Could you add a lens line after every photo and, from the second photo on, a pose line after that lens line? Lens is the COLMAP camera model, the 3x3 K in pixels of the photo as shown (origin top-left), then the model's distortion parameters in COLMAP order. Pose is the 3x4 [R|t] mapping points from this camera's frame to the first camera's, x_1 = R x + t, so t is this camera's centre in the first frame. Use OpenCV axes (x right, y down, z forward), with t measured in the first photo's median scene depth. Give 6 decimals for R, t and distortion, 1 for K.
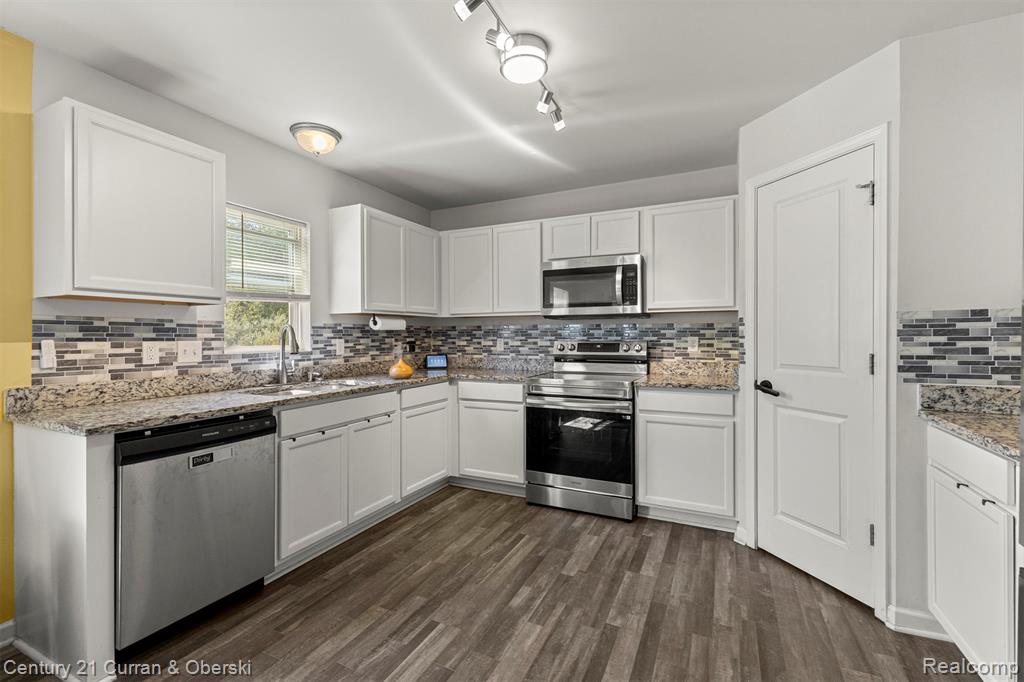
lens RADIAL K [[442.4, 0, 511.8], [0, 442.4, 333.7], [0, 0, 1]] dist [0.011459, -0.000760]
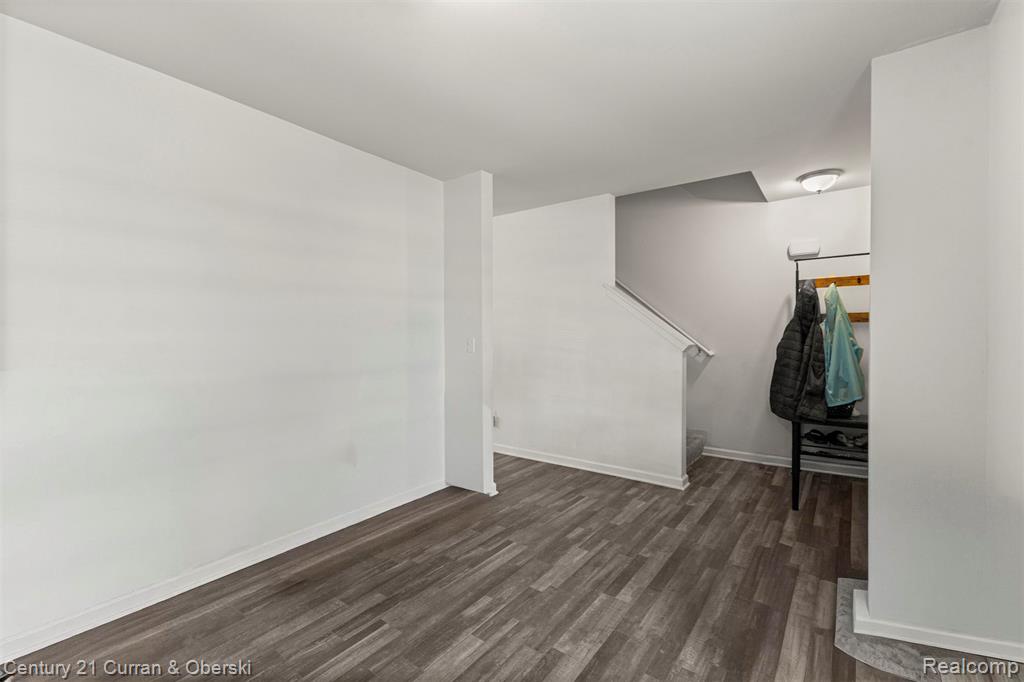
lens RADIAL K [[442.4, 0, 510.5], [0, 442.4, 343.6], [0, 0, 1]] dist [0.011459, -0.000760]
pose [[0.980757, 0.009291, -0.195013, 0.237562], [-0.004020, 0.999616, 0.027409, -0.003536], [0.195193, -0.026098, 0.980418, 0.074886]]
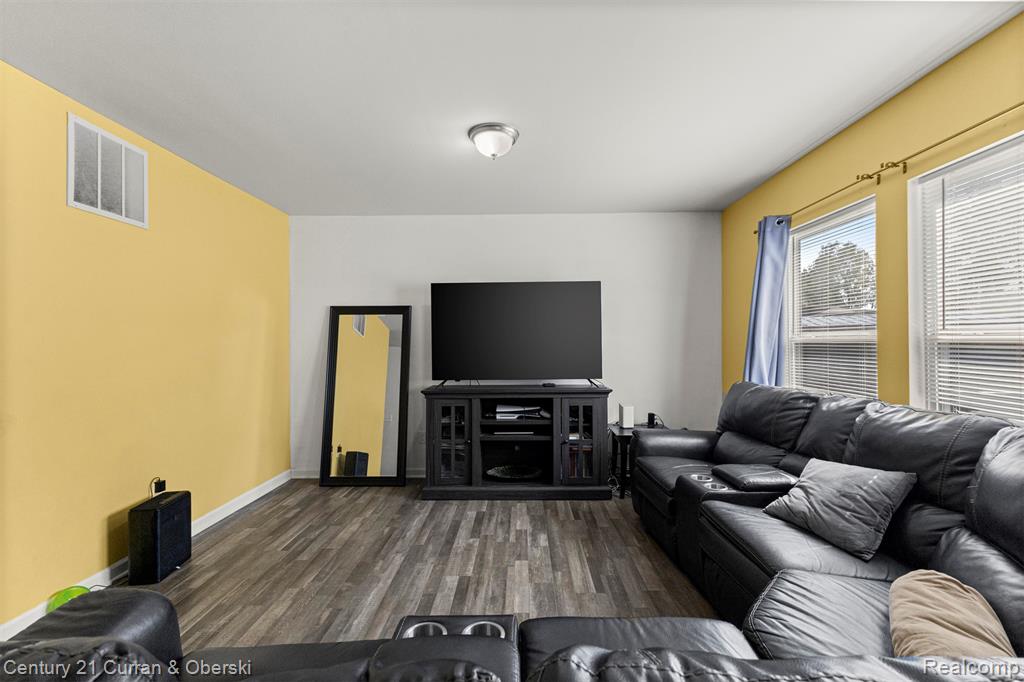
lens RADIAL K [[442.4, 0, 515.7], [0, 442.4, 340.3], [0, 0, 1]] dist [0.011459, -0.000760]
pose [[-0.905823, 0.009008, -0.423561, 0.573692], [0.011842, 0.999922, -0.004059, -0.006414], [0.423491, -0.008693, -0.905858, 1.903003]]
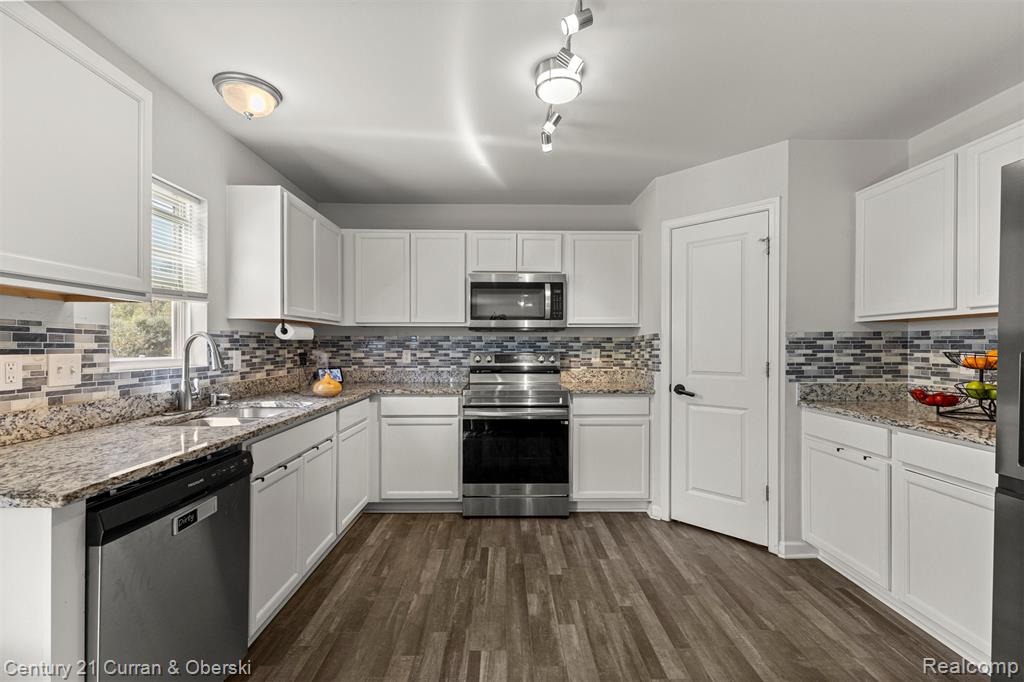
lens RADIAL K [[442.4, 0, 507.8], [0, 442.4, 344.5], [0, 0, 1]] dist [0.011459, -0.000760]
pose [[0.896808, 0.006956, 0.442366, -0.423894], [-0.006994, 0.999974, -0.001544, -0.001194], [-0.442366, -0.001709, 0.896833, 0.099652]]
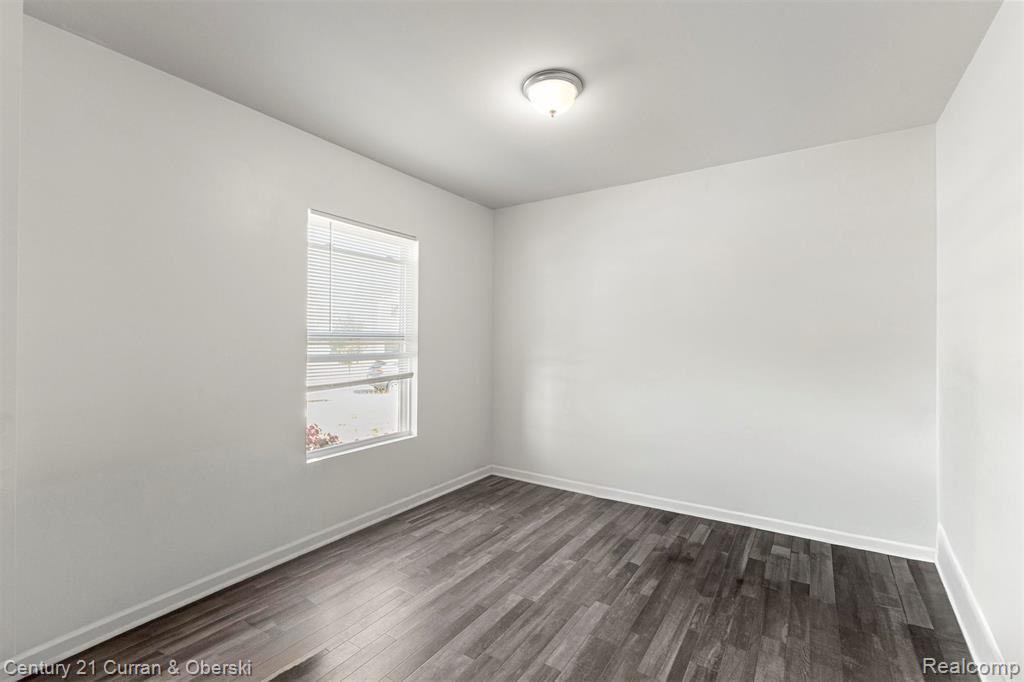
lens RADIAL K [[442.4, 0, 514.2], [0, 442.4, 341.6], [0, 0, 1]] dist [0.011459, -0.000760]
pose [[-0.990747, 0.000953, 0.135719, 0.171455], [0.000873, 0.999999, -0.000646, 0.001904], [-0.135720, -0.000521, -0.990747, 1.831716]]
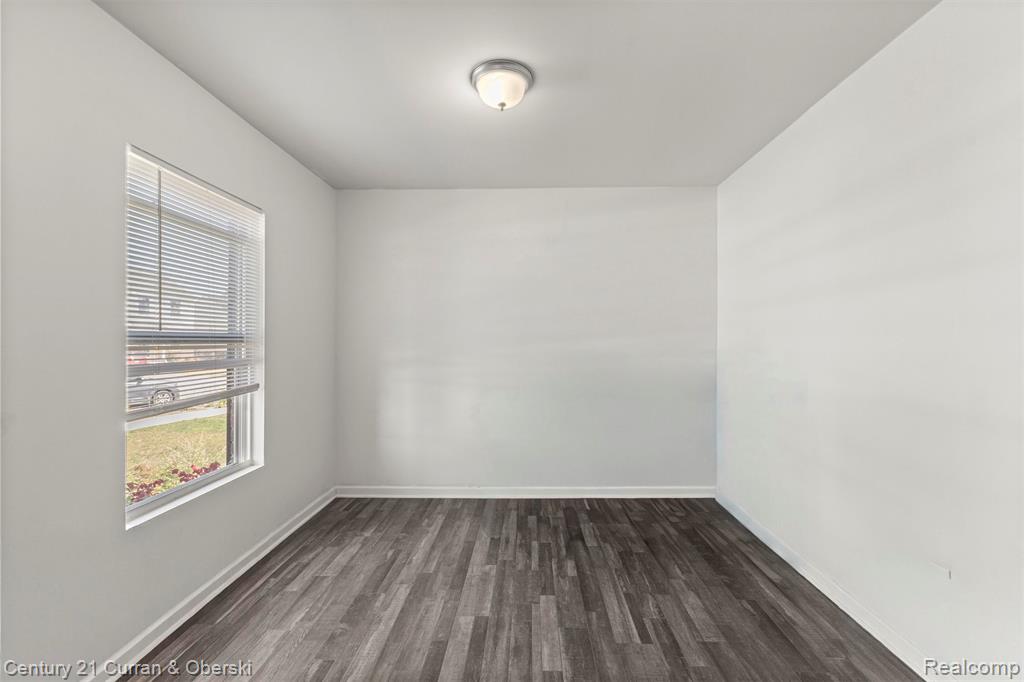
lens RADIAL K [[442.4, 0, 517.9], [0, 442.4, 343.0], [0, 0, 1]] dist [0.011459, -0.000760]
pose [[-0.911910, 0.008816, -0.410296, 0.536884], [0.007169, 0.999959, 0.005551, -0.002763], [0.410328, 0.002121, -0.911936, 1.740745]]
